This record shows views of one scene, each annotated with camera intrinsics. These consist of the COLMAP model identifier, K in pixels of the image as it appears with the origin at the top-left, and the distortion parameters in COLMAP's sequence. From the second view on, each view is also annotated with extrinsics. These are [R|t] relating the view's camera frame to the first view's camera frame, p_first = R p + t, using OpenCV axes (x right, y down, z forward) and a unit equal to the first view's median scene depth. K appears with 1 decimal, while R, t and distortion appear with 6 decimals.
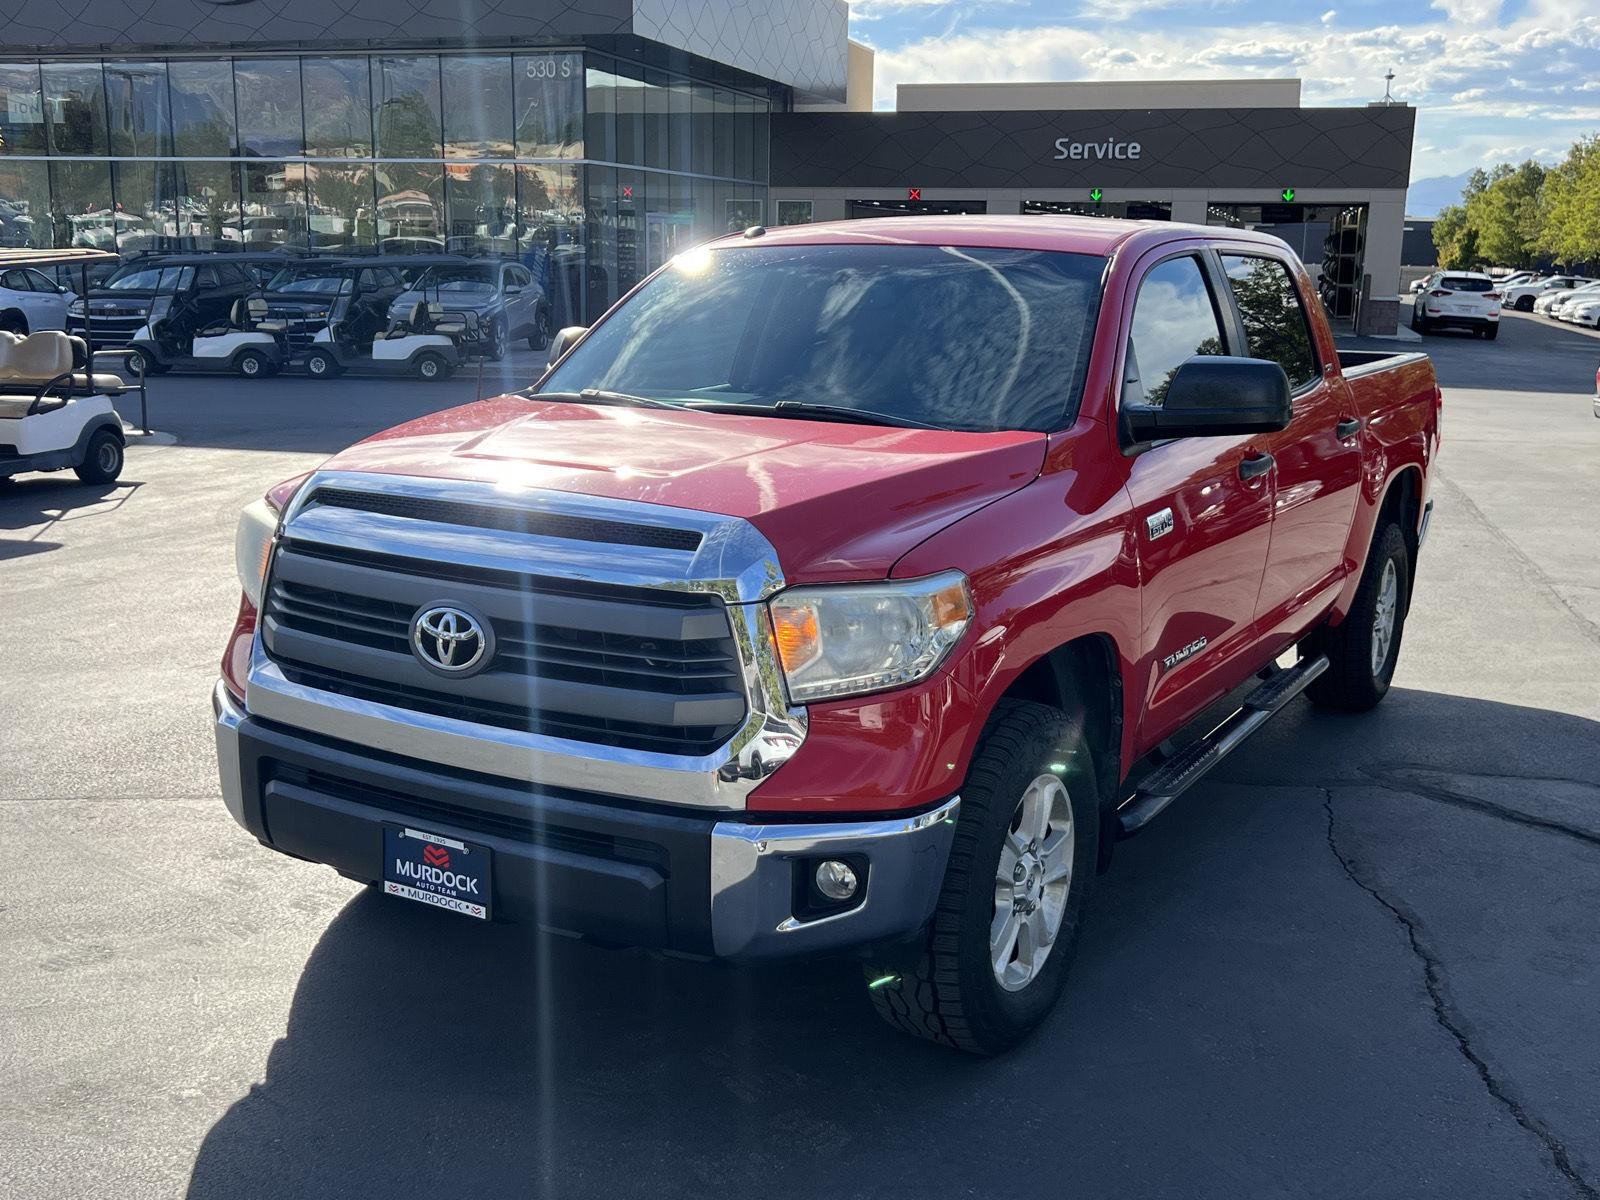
lens RADIAL K [[1653.4, 0, 800.0], [0, 1653.4, 600.0], [0, 0, 1]] dist [0.040446, -0.024482]
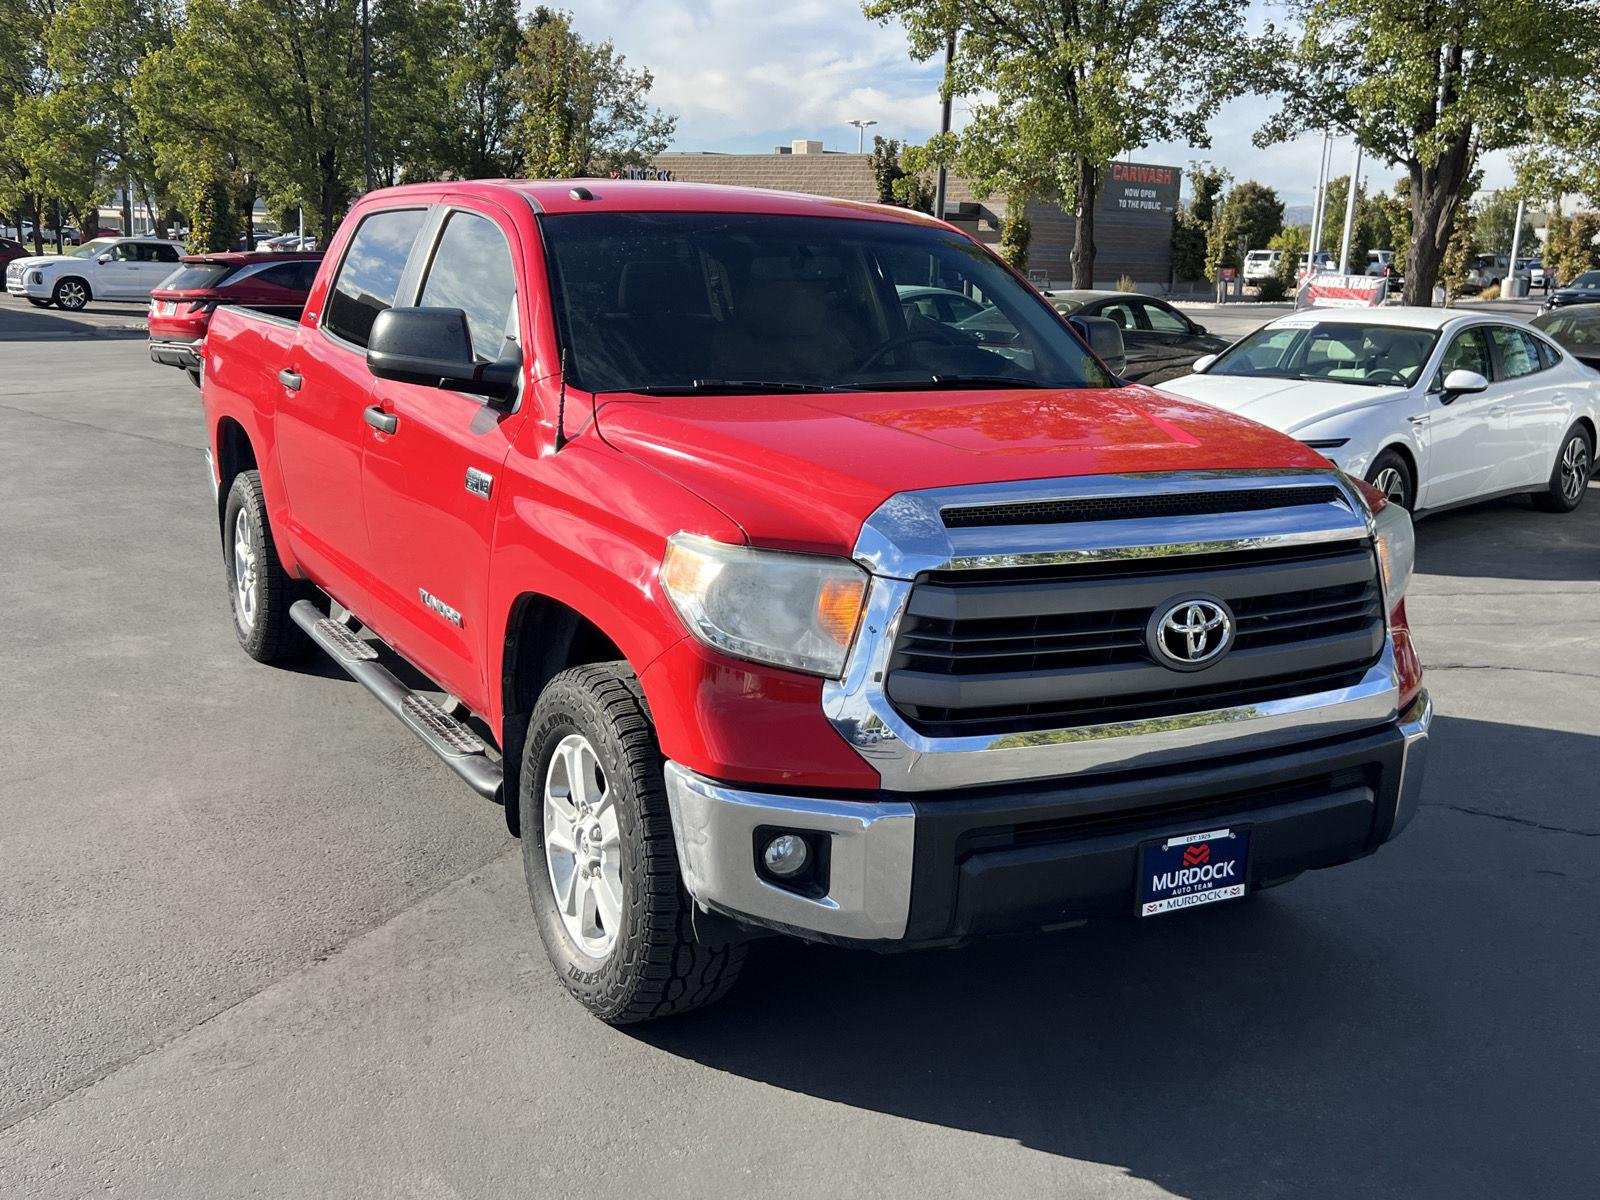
lens RADIAL K [[1662.0, 0, 775.4], [0, 1662.0, 595.0], [0, 0, 1]] dist [0.095518, -0.193877]
pose [[0.515124, -0.175688, 0.838916, -1.150301], [0.151120, 0.982050, 0.112870, -0.145275], [-0.843688, 0.068635, 0.532428, 0.674220]]
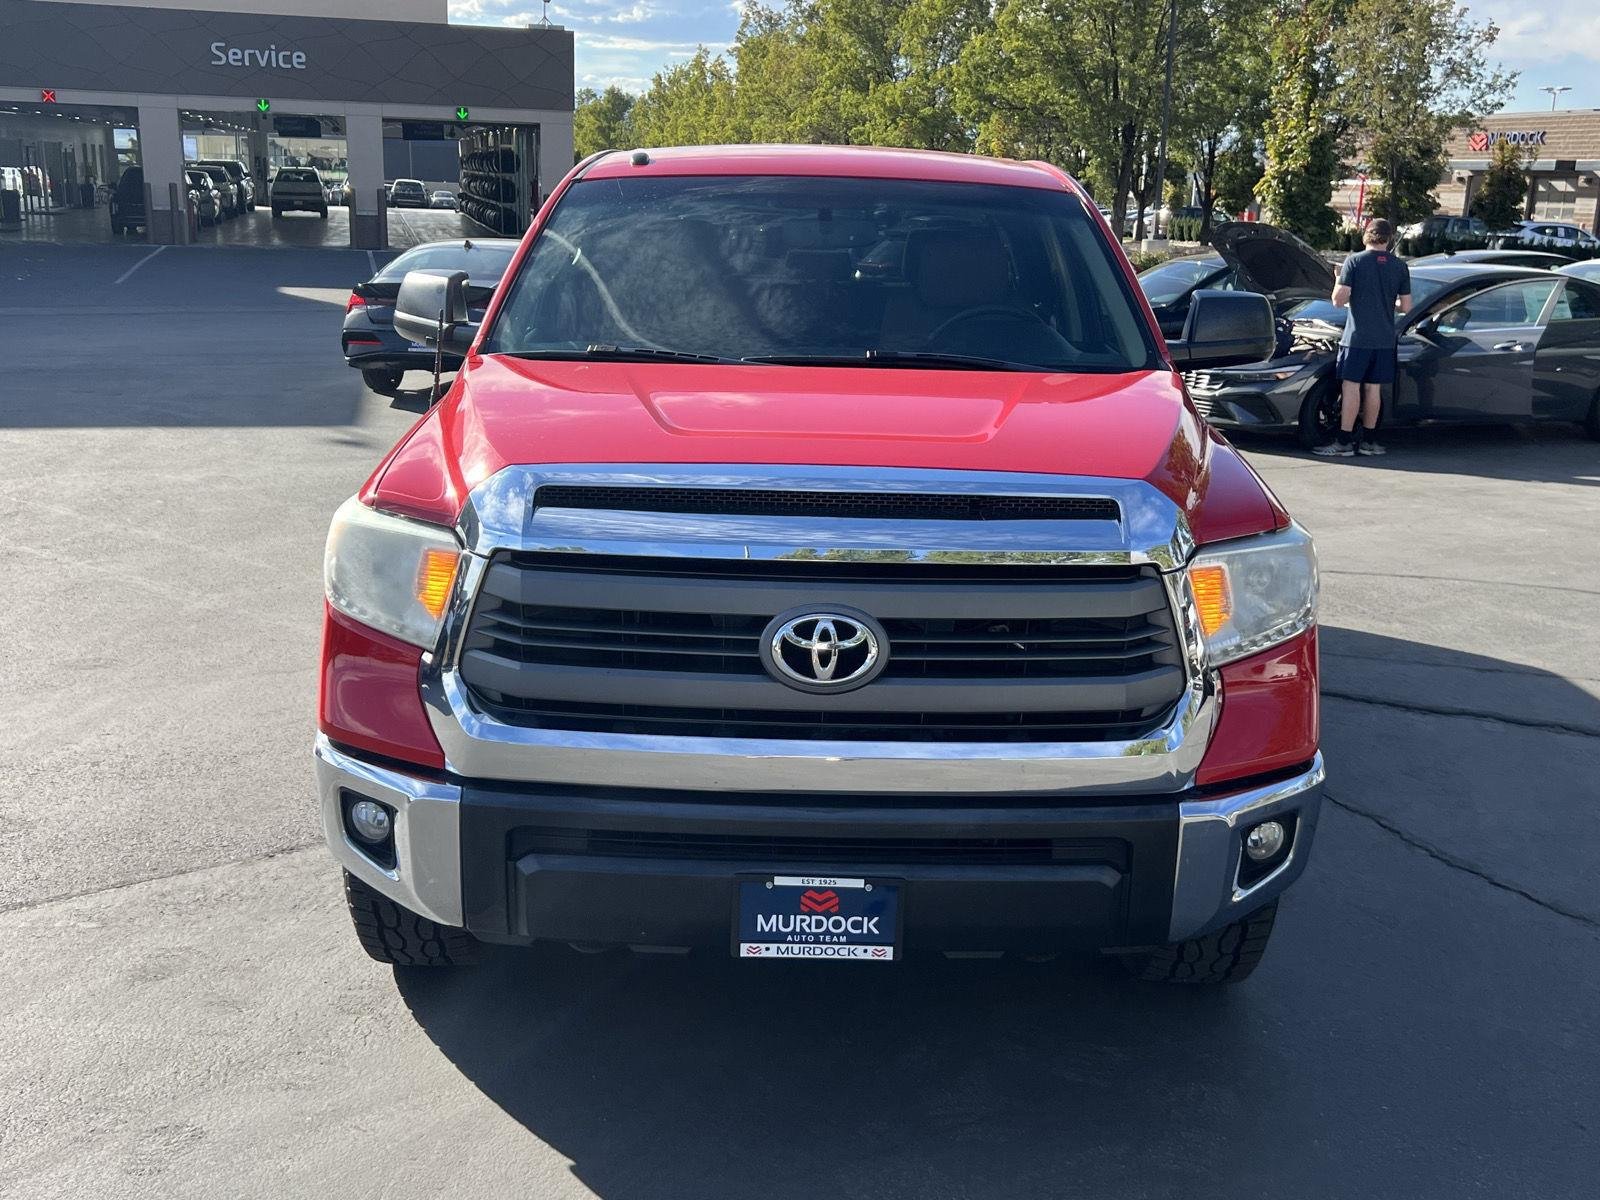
lens RADIAL K [[1653.4, 0, 800.0], [0, 1653.4, 600.0], [0, 0, 1]] dist [0.040446, -0.024482]
pose [[0.863114, -0.115472, 0.491631, -0.633800], [0.091682, 0.993159, 0.072311, -0.064324], [-0.496618, -0.017338, 0.867796, 0.261345]]
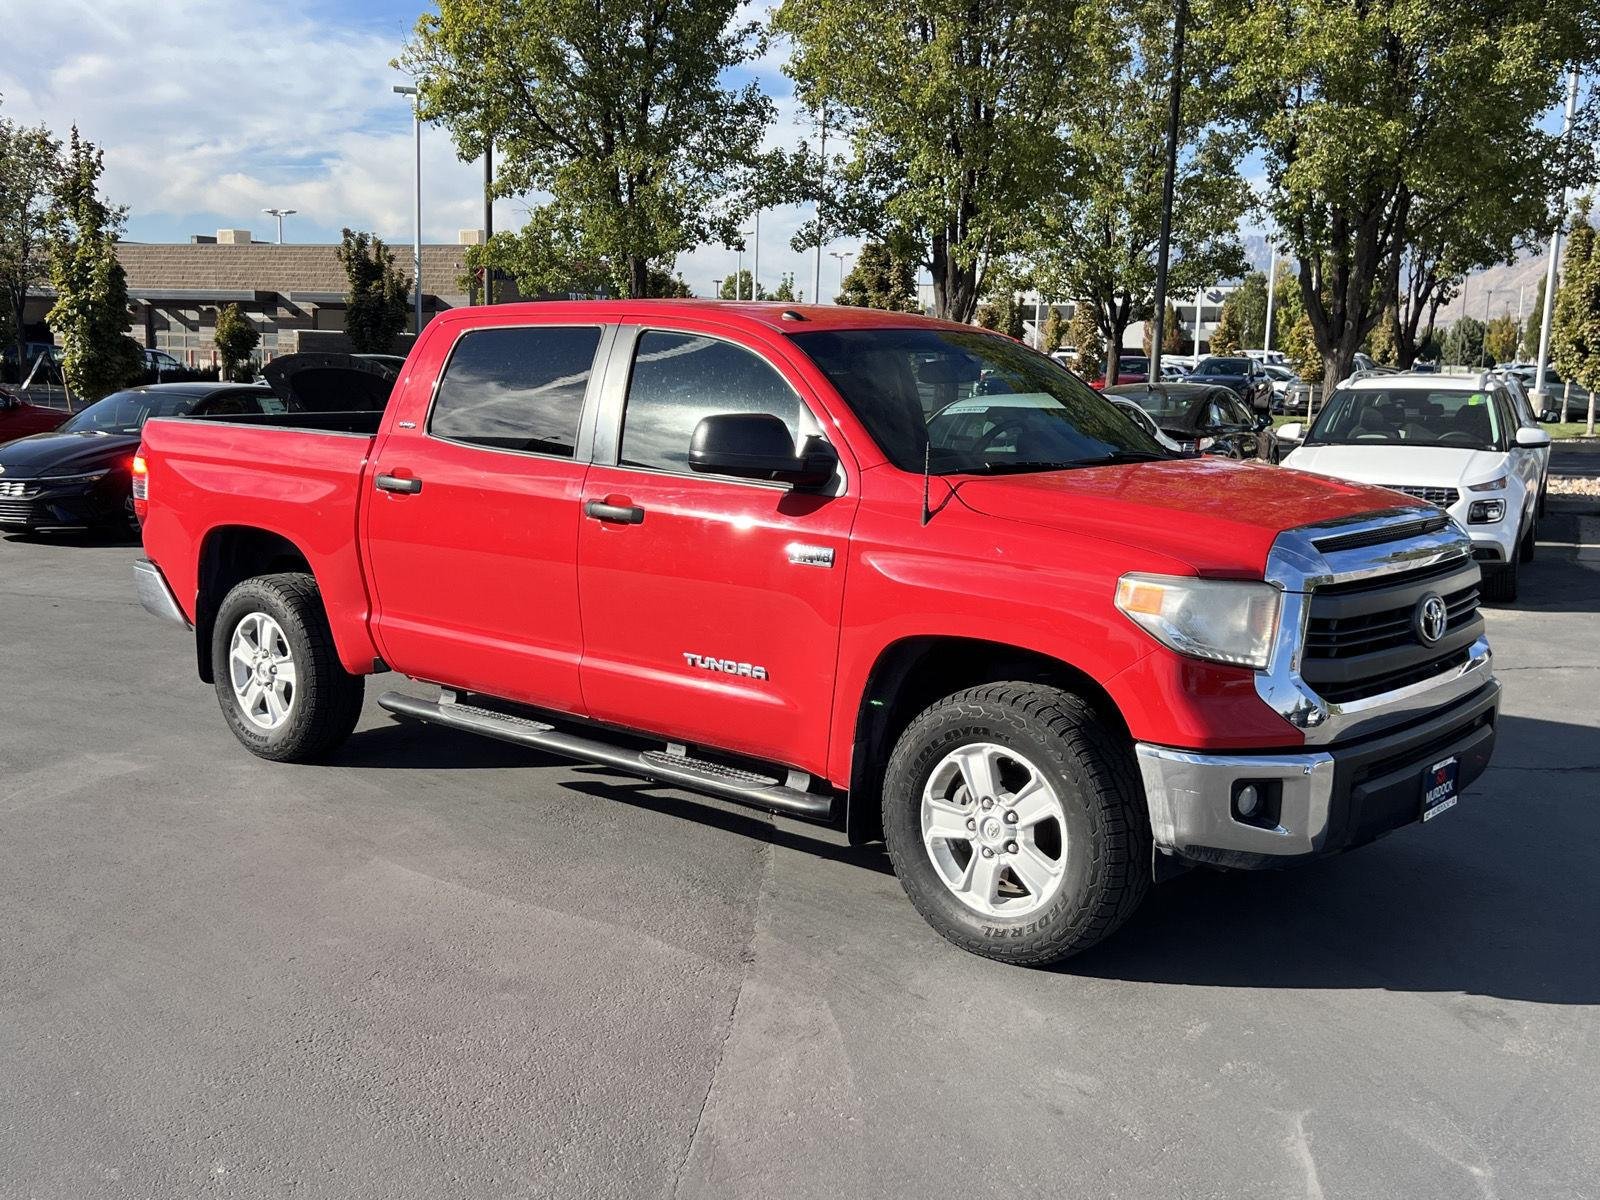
lens RADIAL K [[1670.1, 0, 800.5], [0, 1670.1, 631.7], [0, 0, 1]] dist [0.092524, -0.233971]
pose [[0.167744, -0.175914, 0.970008, -1.669384], [0.184711, 0.972133, 0.144357, -0.269732], [-0.968372, 0.154956, 0.195562, 1.227421]]
